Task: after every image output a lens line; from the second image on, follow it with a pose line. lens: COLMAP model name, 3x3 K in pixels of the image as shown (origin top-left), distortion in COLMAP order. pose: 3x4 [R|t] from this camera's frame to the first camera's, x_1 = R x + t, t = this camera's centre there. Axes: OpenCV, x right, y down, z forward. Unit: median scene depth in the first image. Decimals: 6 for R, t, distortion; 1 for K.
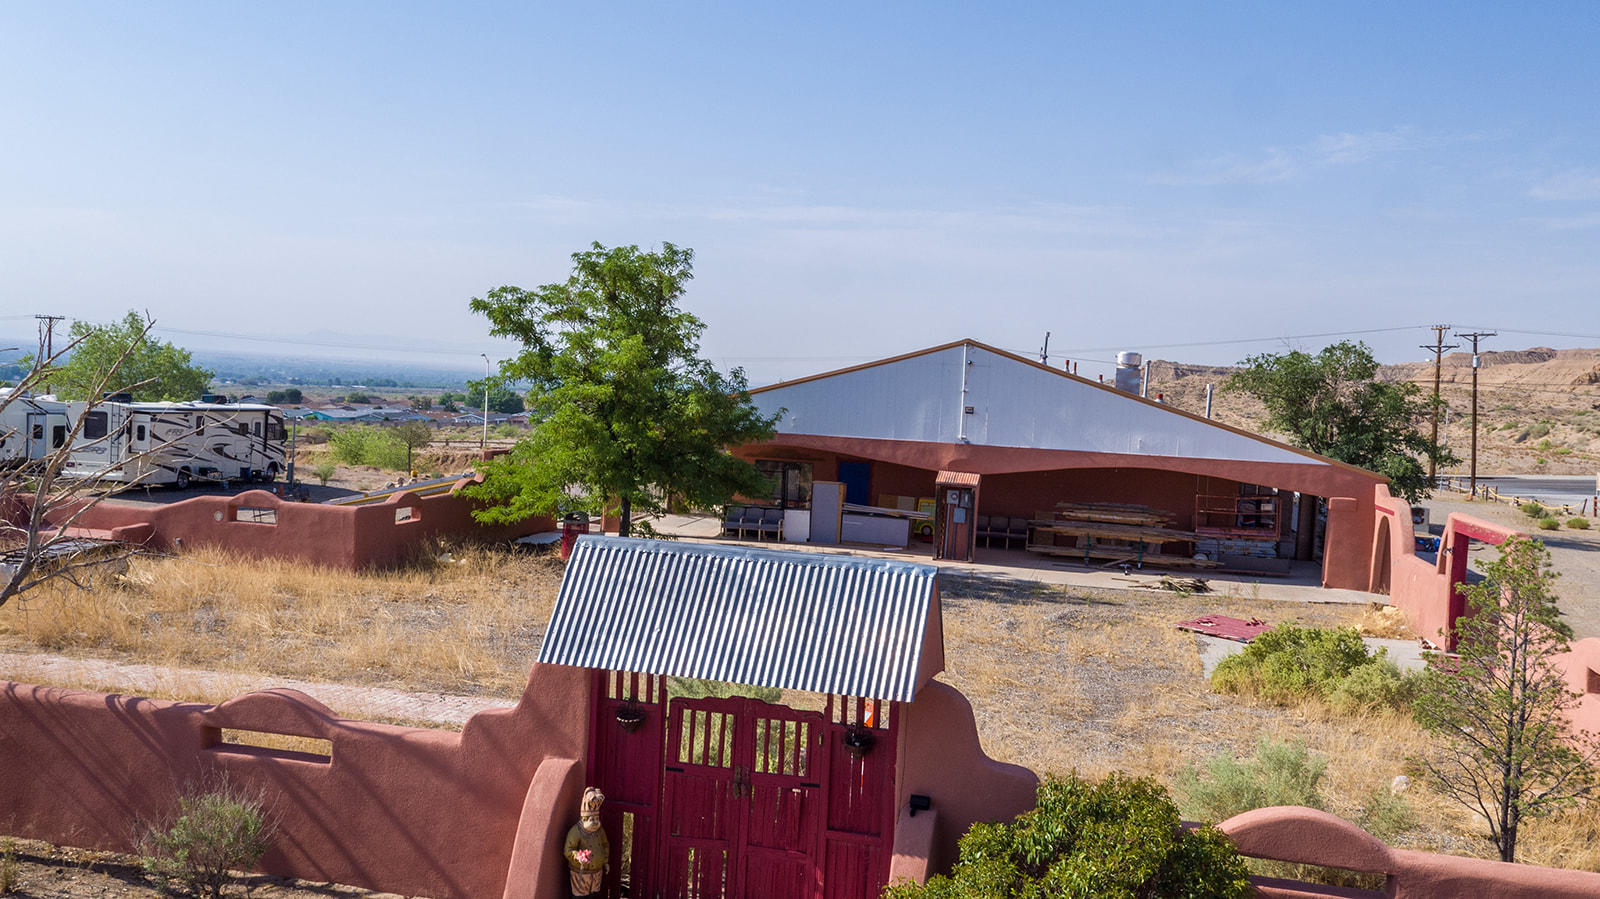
lens RADIAL K [[1405.9, 0, 807.5], [0, 1405.9, 451.1], [0, 0, 1]] dist [0.037790, -0.023866]
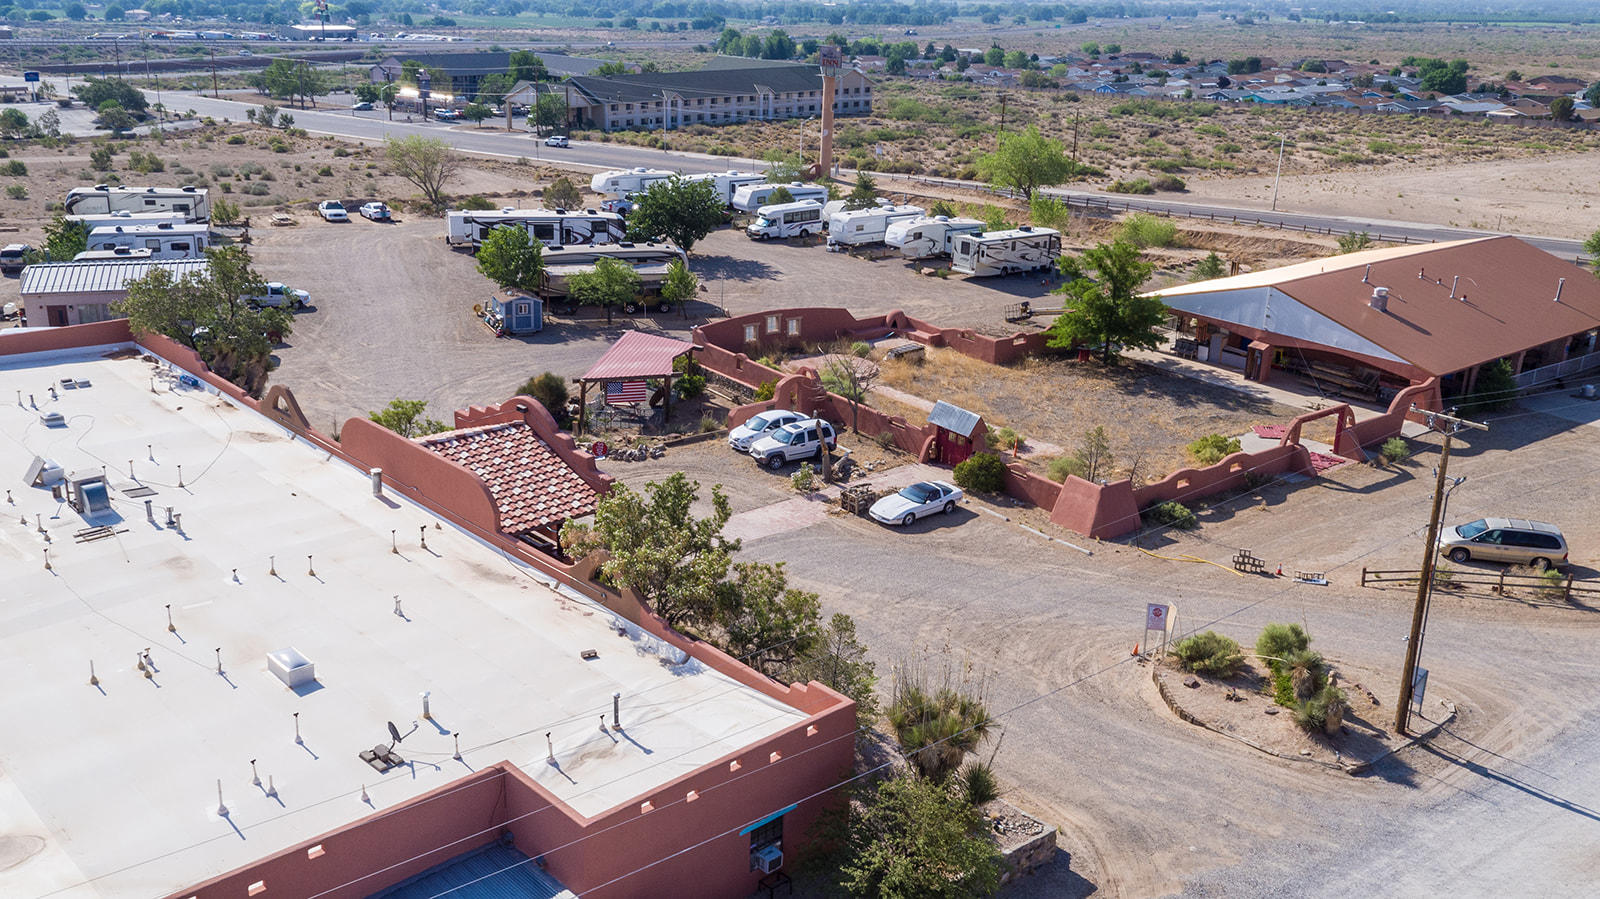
lens RADIAL K [[1405.9, 0, 807.5], [0, 1405.9, 451.1], [0, 0, 1]] dist [0.037790, -0.023866]
pose [[0.783448, 0.178472, -0.595279, 0.624576], [-0.022620, 0.965430, 0.259678, -0.264413], [0.621046, -0.189979, 0.760401, -0.816989]]
